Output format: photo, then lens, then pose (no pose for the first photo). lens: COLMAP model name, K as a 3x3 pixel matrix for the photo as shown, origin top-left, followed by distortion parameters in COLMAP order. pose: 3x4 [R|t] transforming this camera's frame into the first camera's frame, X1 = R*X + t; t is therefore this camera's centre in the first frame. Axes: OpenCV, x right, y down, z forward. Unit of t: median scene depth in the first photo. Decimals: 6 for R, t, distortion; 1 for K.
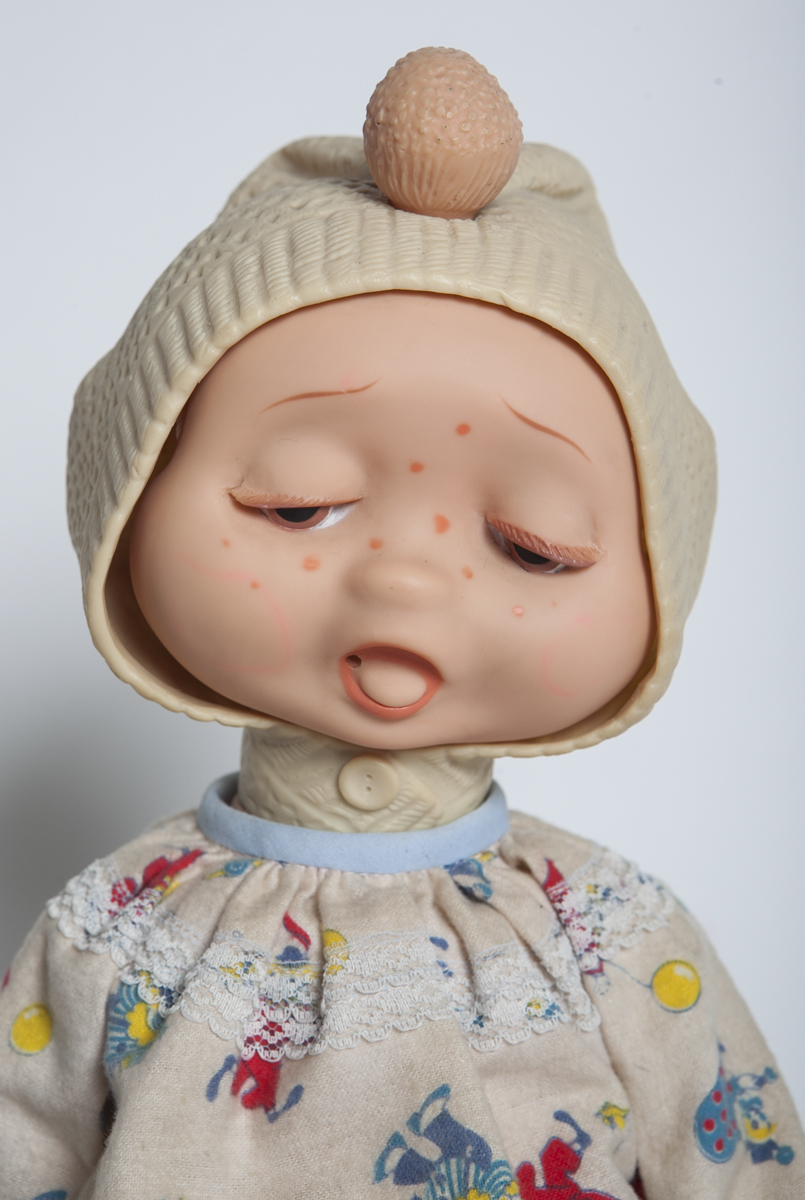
lens RADIAL K [[2445.2, 0, 380.8], [0, 2445.2, 529.6], [0, 0, 1]] dist [0.041228, 2.498157]
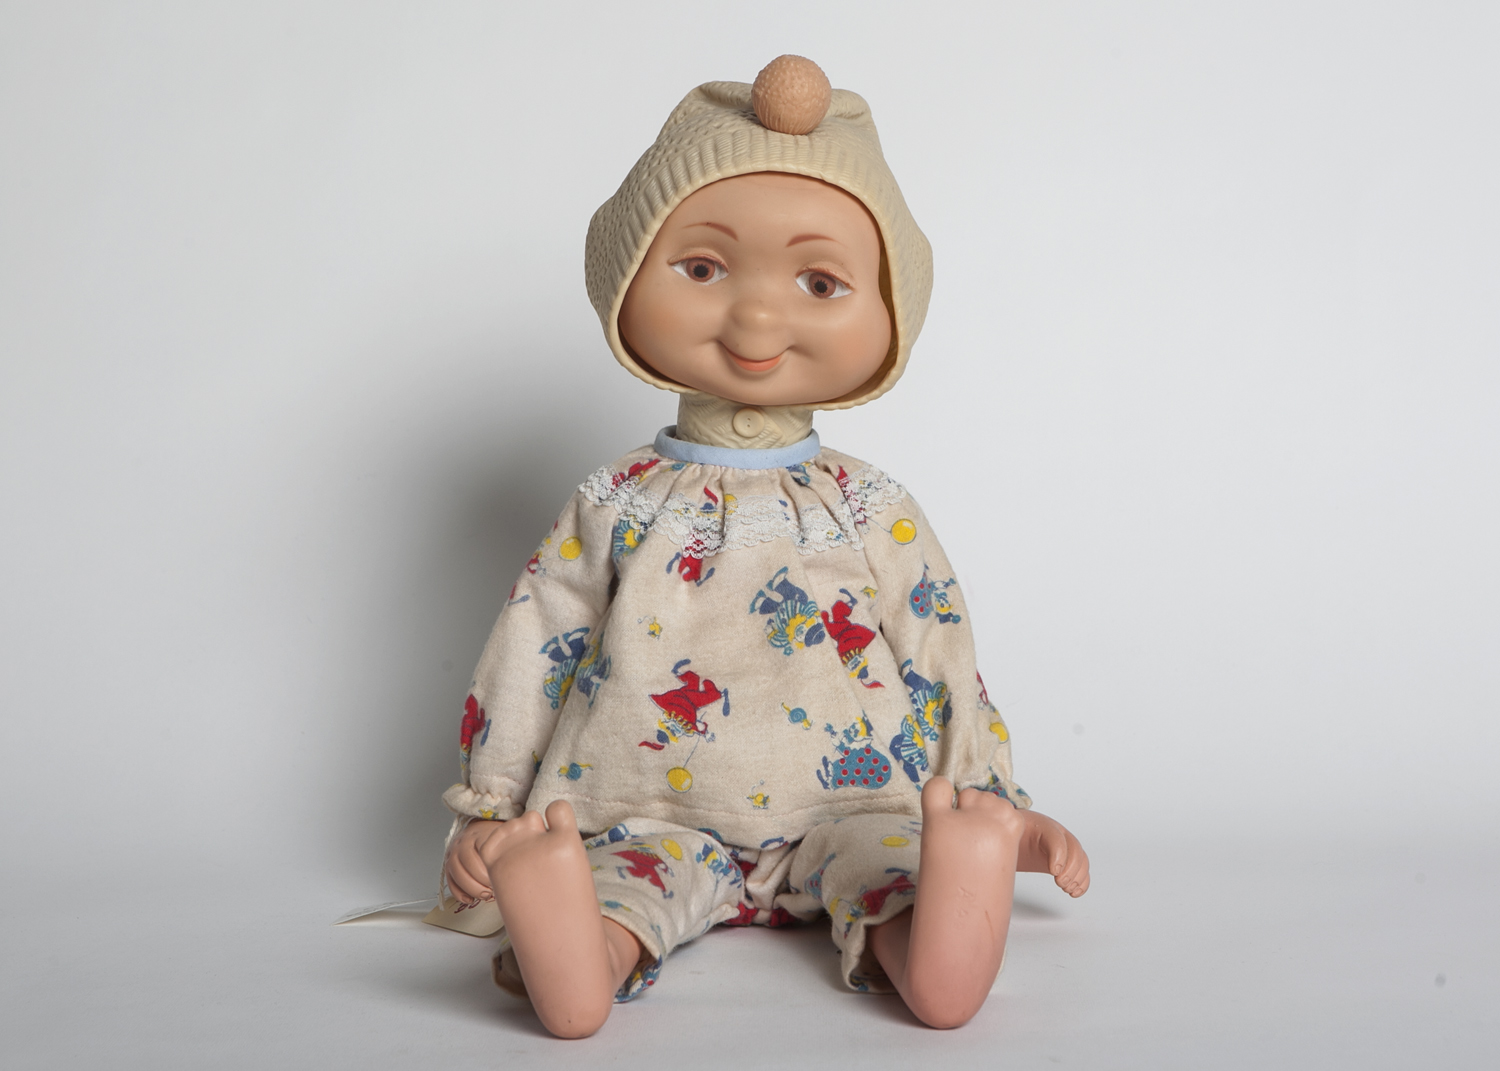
lens RADIAL K [[3224.6, 0, 747.8], [0, 3224.6, 438.6], [0, 0, 1]] dist [0.050957, 3.283536]
pose [[0.999315, 0.015656, 0.033533, -0.091073], [-0.015855, 0.999858, 0.005671, 0.101874], [-0.033439, -0.006199, 0.999422, -1.568349]]
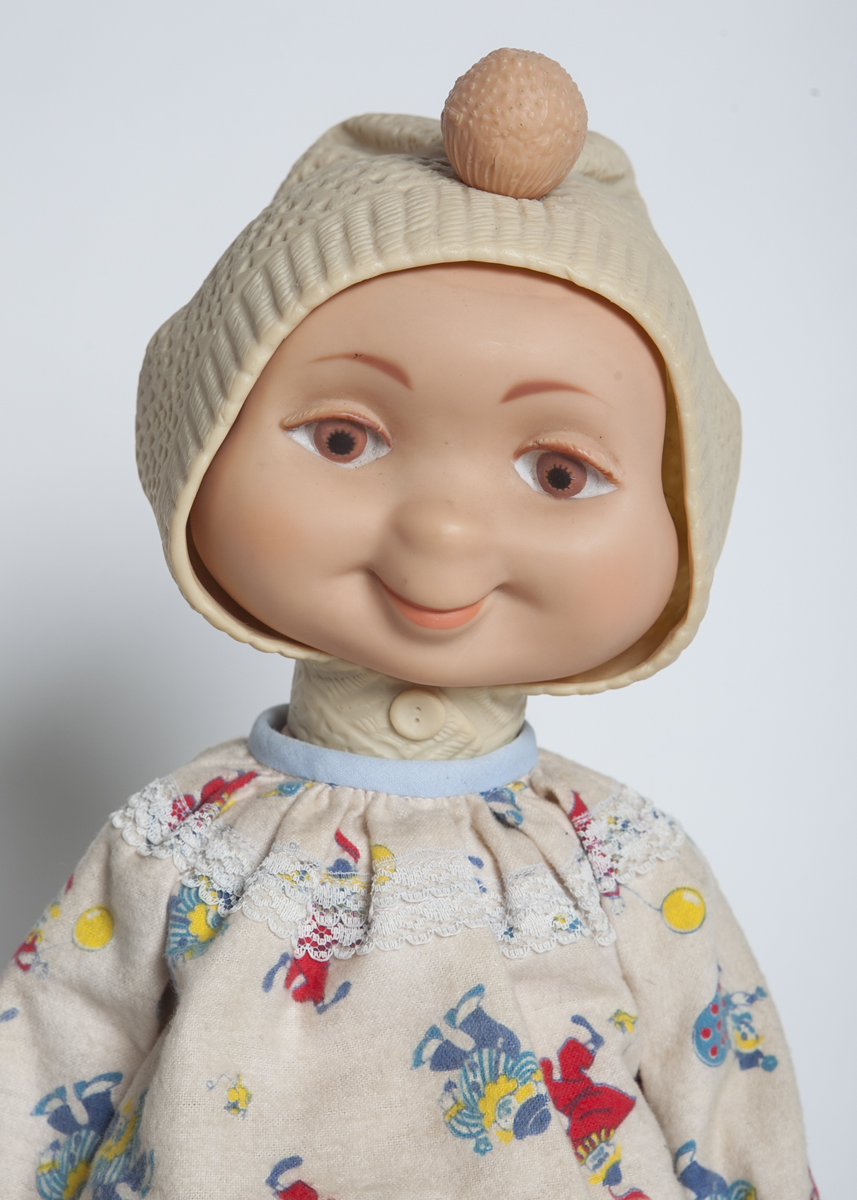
lens RADIAL K [[2579.7, 0, 408.7], [0, 2579.7, 599.9], [0, 0, 1]] dist [0.050957, 3.283536]
pose [[0.997325, 0.042014, 0.059818, -0.079435], [-0.043366, 0.998828, 0.021487, 0.027938], [-0.058845, -0.024023, 0.997978, -0.146873]]
